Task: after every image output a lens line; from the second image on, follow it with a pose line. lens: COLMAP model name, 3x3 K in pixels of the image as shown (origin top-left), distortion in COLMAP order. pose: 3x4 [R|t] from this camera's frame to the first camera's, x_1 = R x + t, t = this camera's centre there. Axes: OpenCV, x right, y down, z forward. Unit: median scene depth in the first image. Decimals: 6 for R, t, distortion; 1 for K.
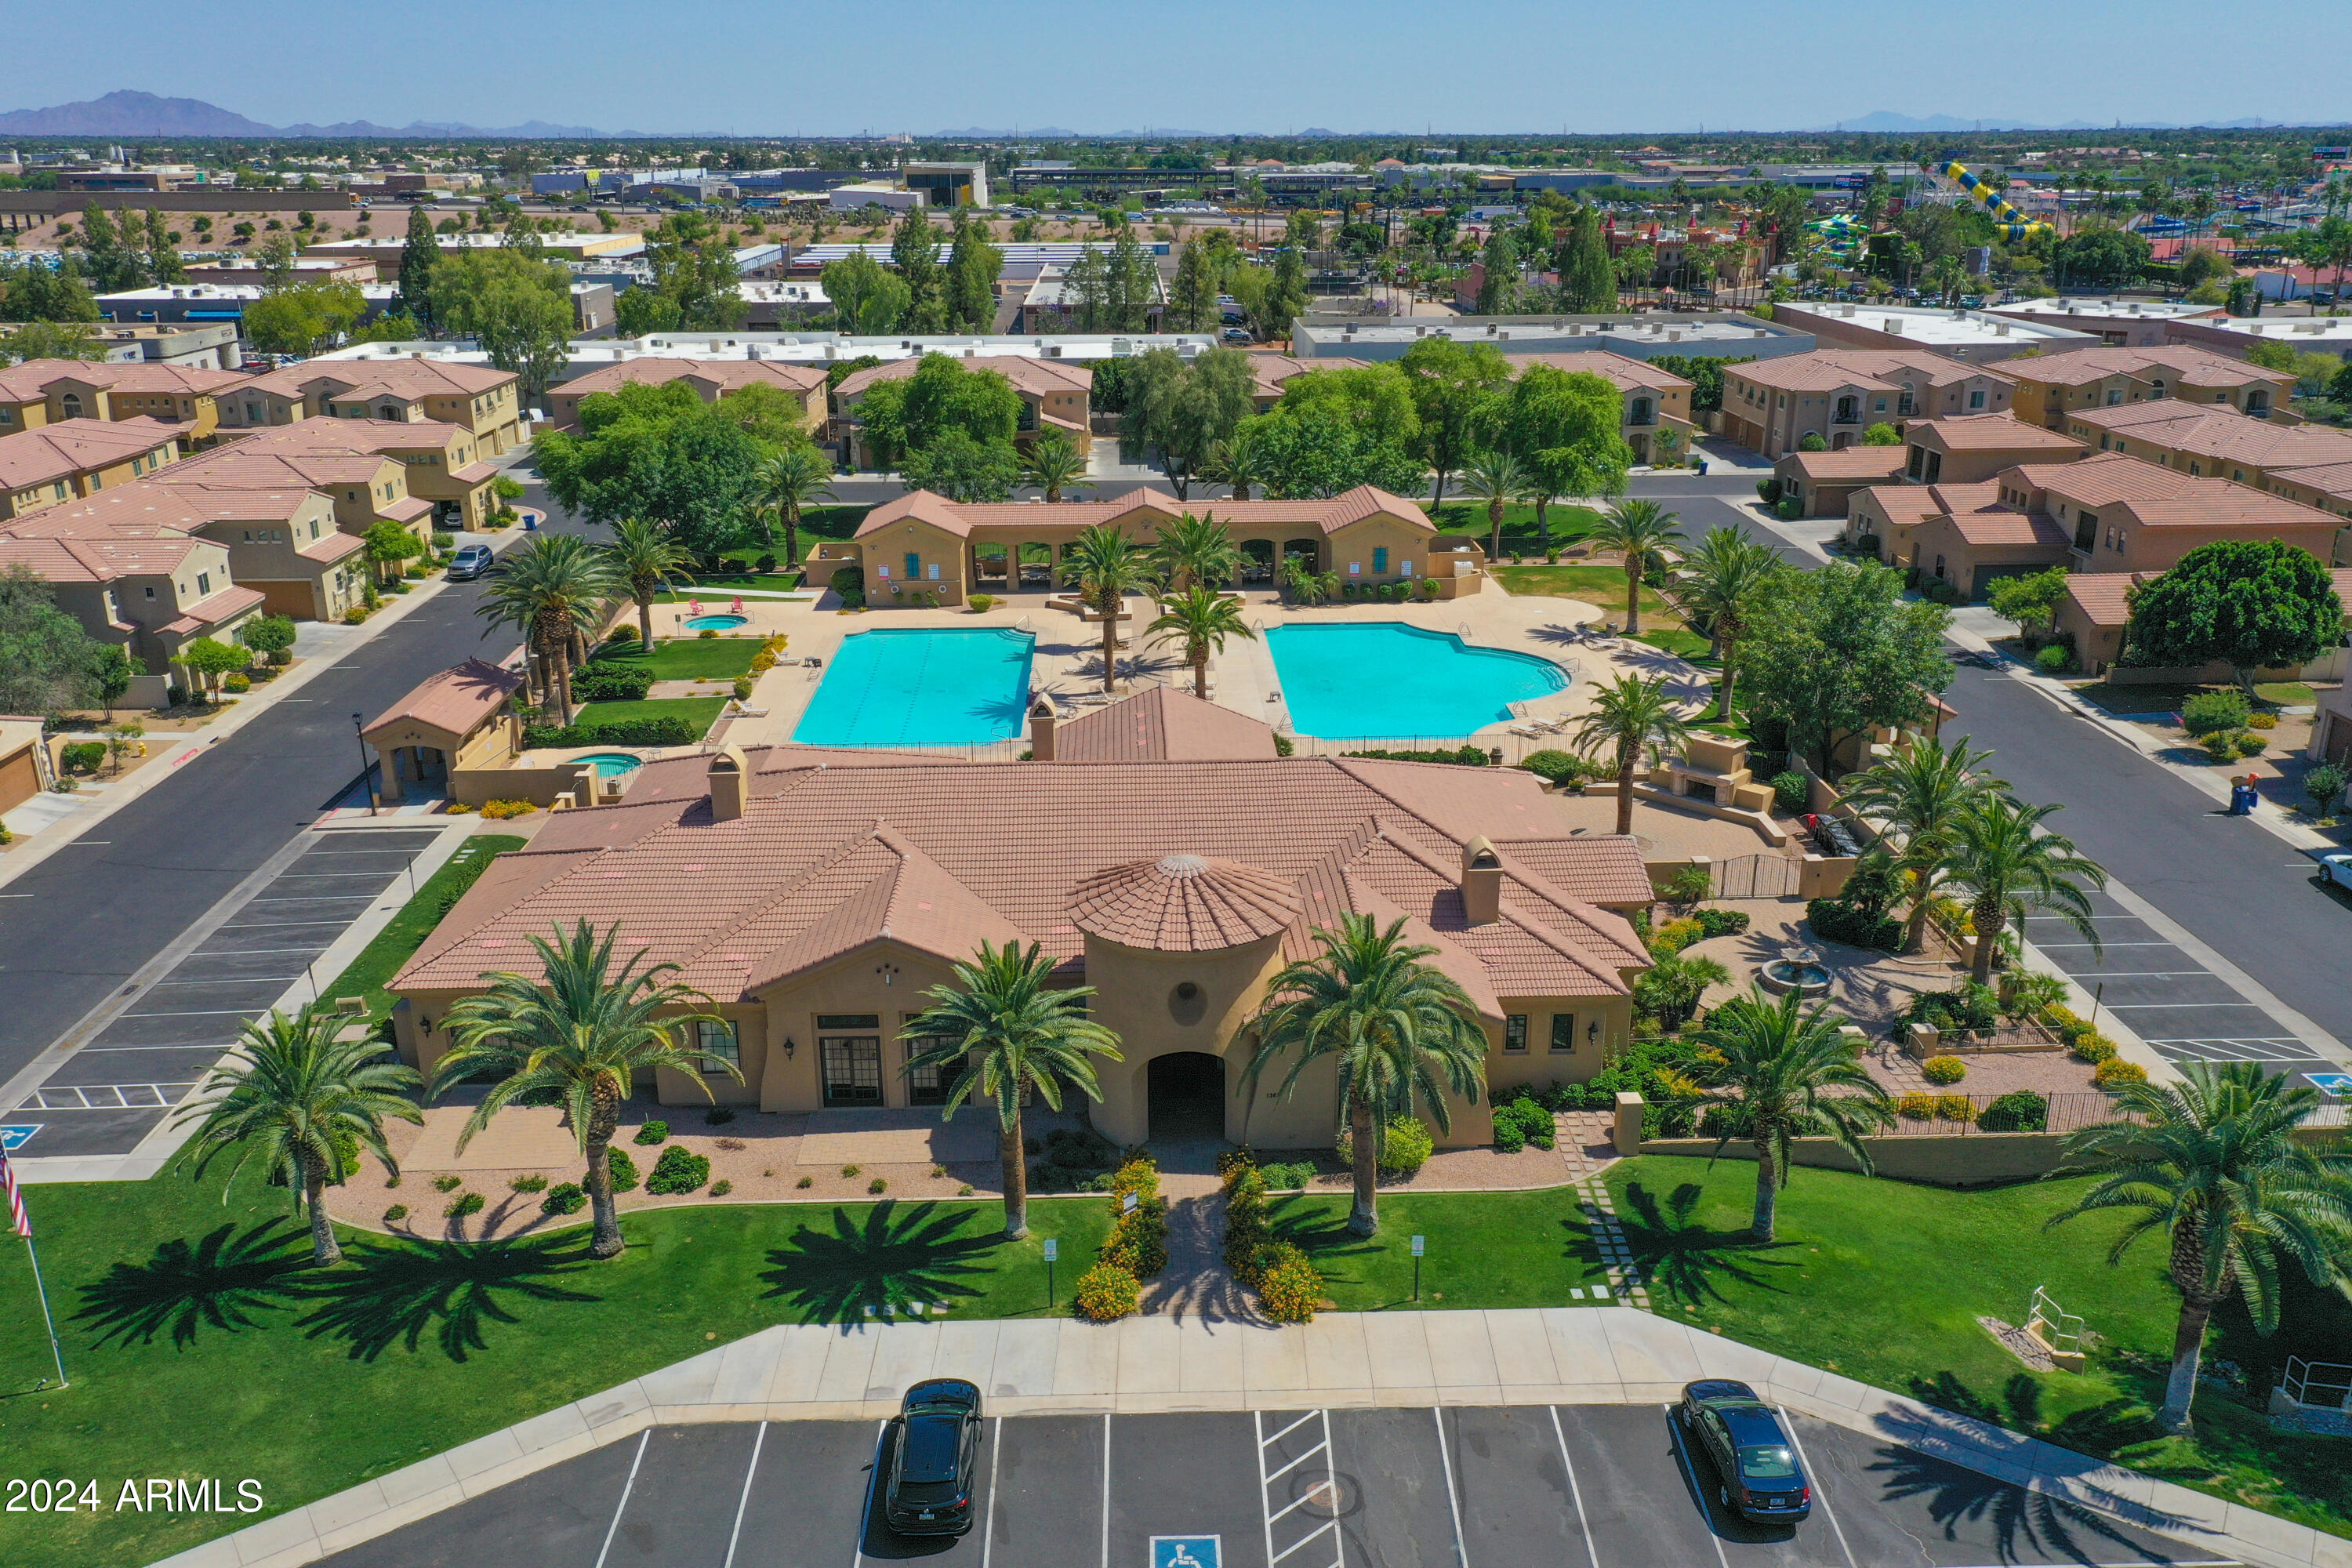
lens RADIAL K [[1869.1, 0, 1176.7], [0, 1869.1, 784.6], [0, 0, 1]] dist [0.017358, 0.002476]
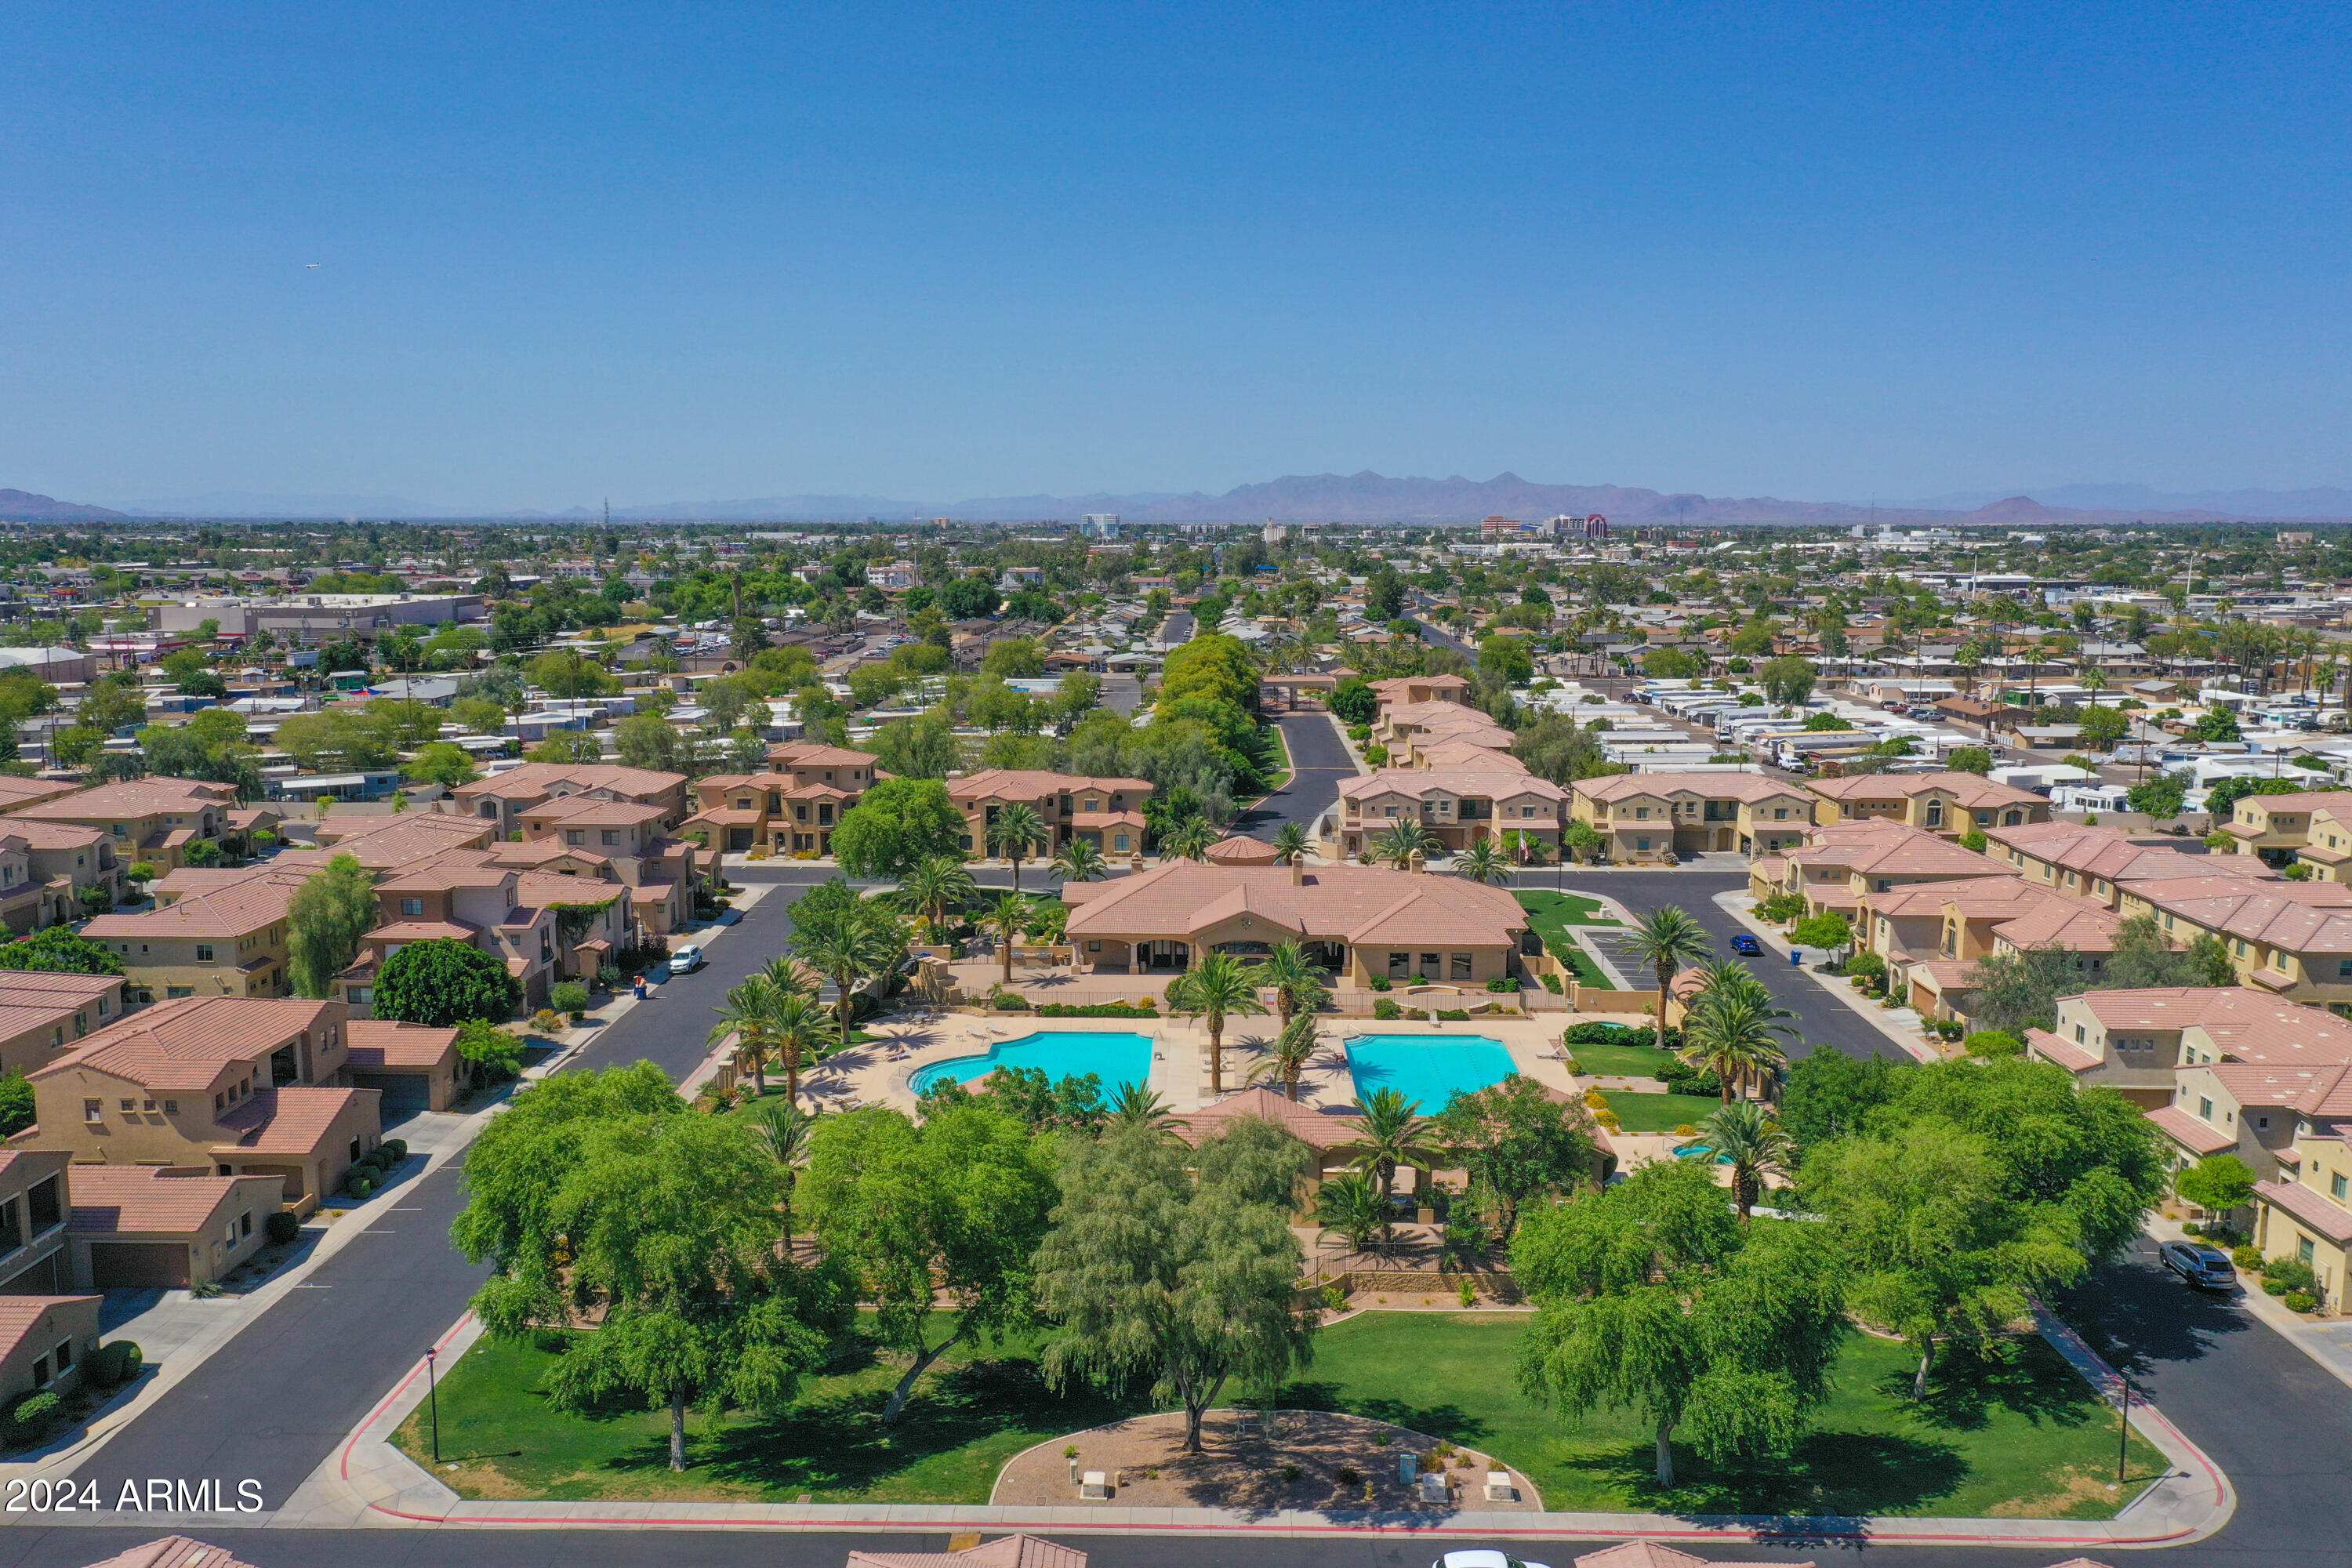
lens RADIAL K [[1869.1, 0, 1176.9], [0, 1869.1, 796.2], [0, 0, 1]] dist [0.017358, 0.002476]
pose [[-0.998645, -0.004755, 0.051825, -0.031236], [0.019718, 0.887001, 0.461346, -0.925427], [-0.048162, 0.461743, -0.885705, 2.356952]]
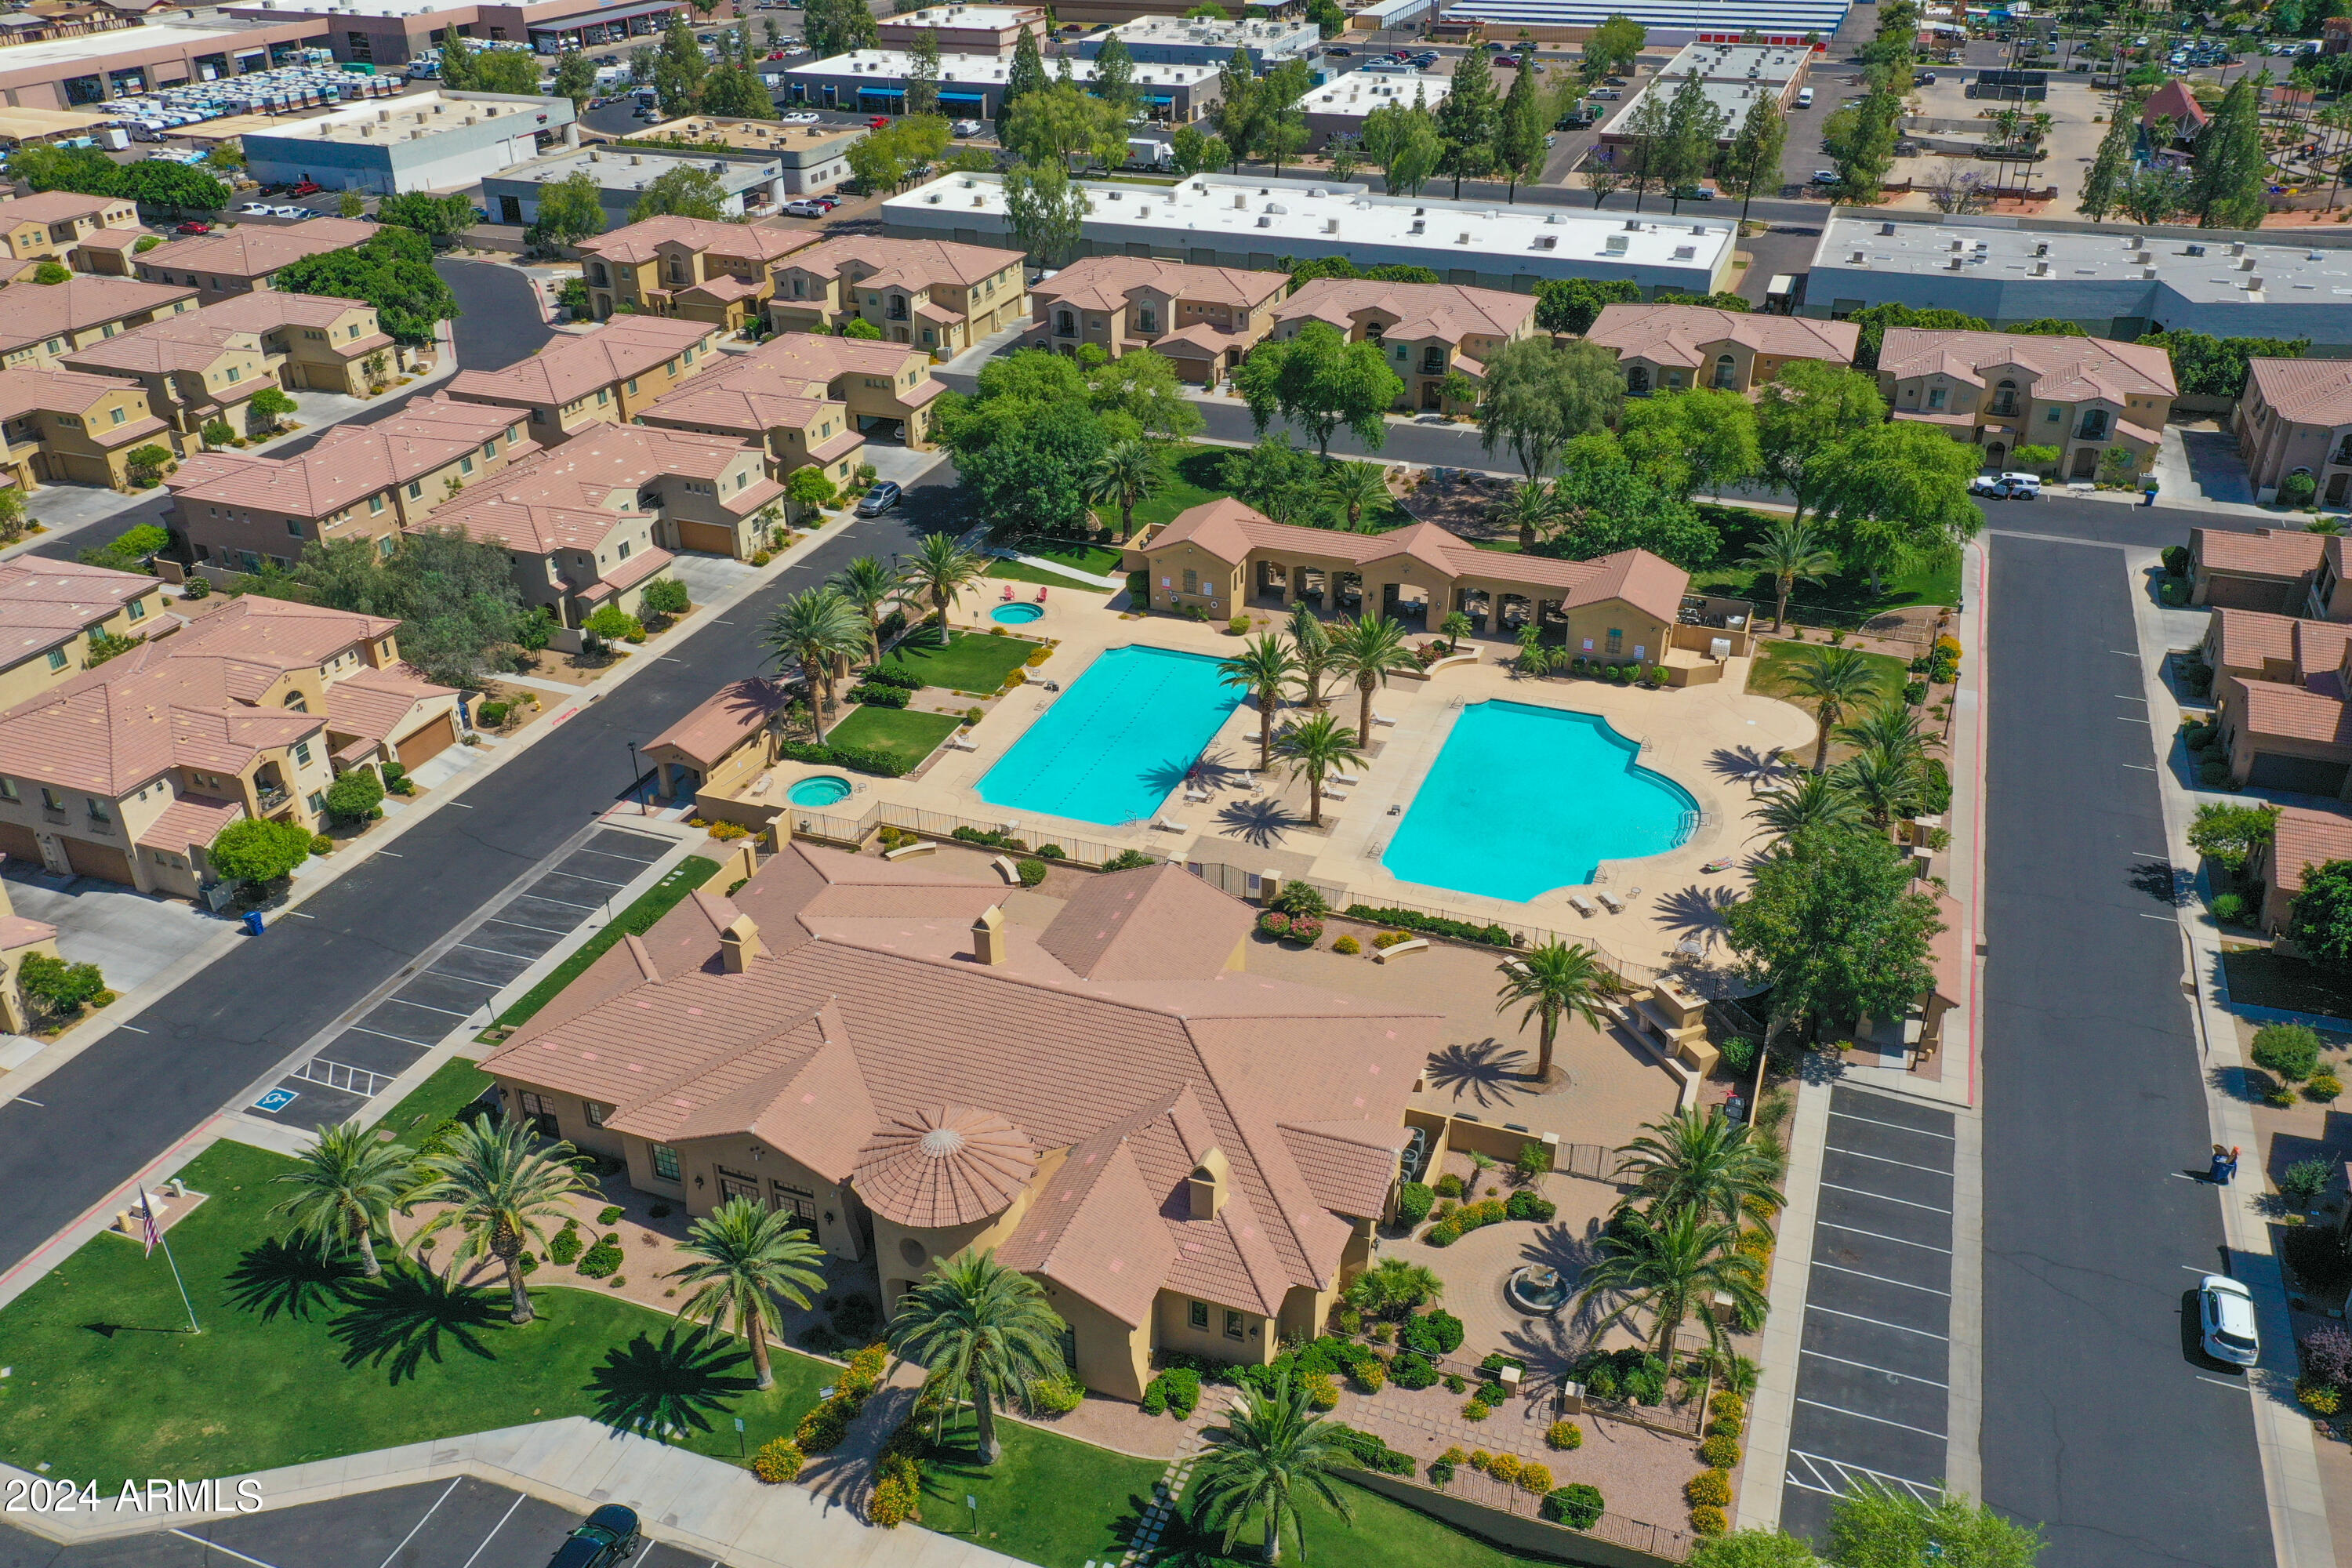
lens RADIAL K [[1869.1, 0, 1174.9], [0, 1869.1, 787.3], [0, 0, 1]] dist [0.017358, 0.002476]
pose [[0.921899, 0.185801, -0.339972, 0.344849], [-0.122412, 0.972241, 0.199404, -0.298324], [0.367584, -0.142213, 0.919052, -0.064684]]
